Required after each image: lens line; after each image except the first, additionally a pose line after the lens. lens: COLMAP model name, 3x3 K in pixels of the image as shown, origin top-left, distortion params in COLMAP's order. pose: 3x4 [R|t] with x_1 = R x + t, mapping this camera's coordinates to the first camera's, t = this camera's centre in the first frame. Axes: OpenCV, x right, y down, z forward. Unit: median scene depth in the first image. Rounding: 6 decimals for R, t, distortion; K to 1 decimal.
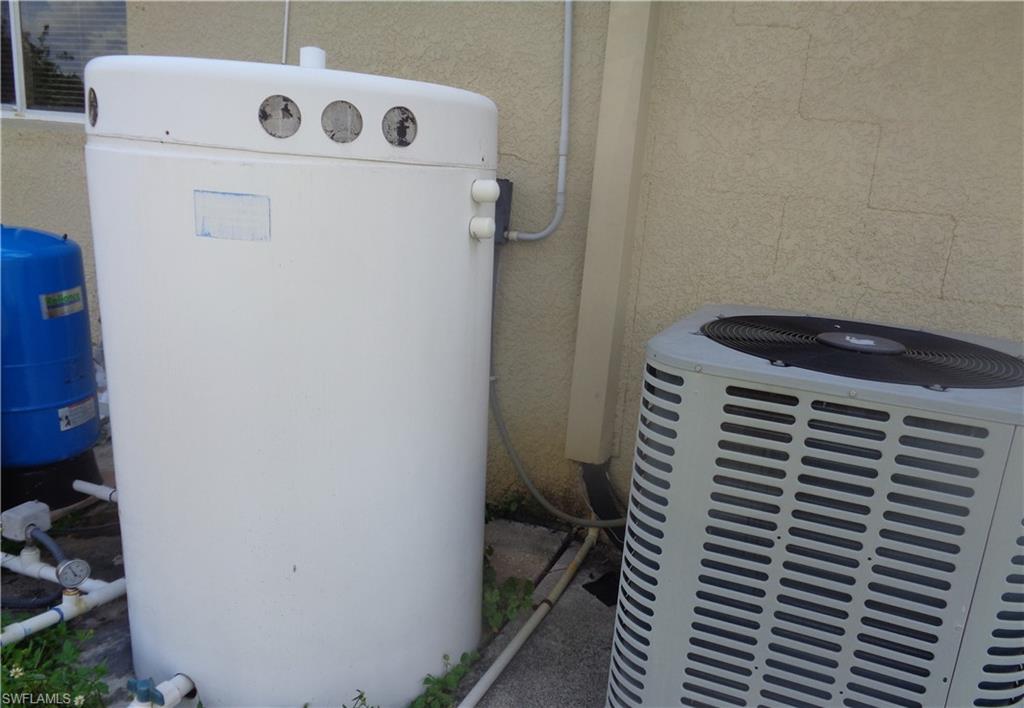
lens RADIAL K [[790.7, 0, 512.0], [0, 790.7, 354.0], [0, 0, 1]] dist [0.000287, 0.000675]
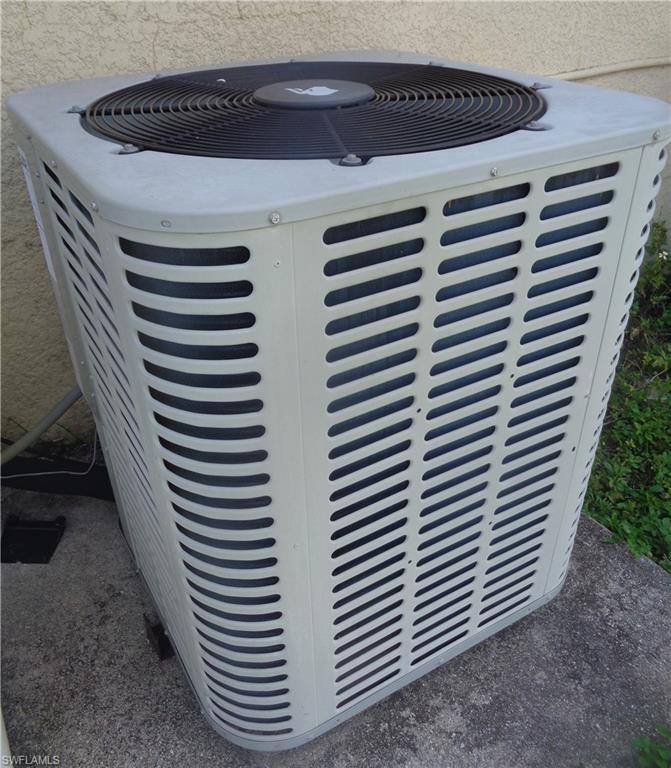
lens RADIAL K [[702.9, 0, 336.0], [0, 702.9, 372.3], [0, 0, 1]] dist [0.001275, -0.001587]
pose [[0.581671, -0.502078, 0.639982, -0.066445], [0.248394, 0.858831, 0.448007, -0.073468], [-0.774570, -0.101625, 0.624270, 0.553067]]
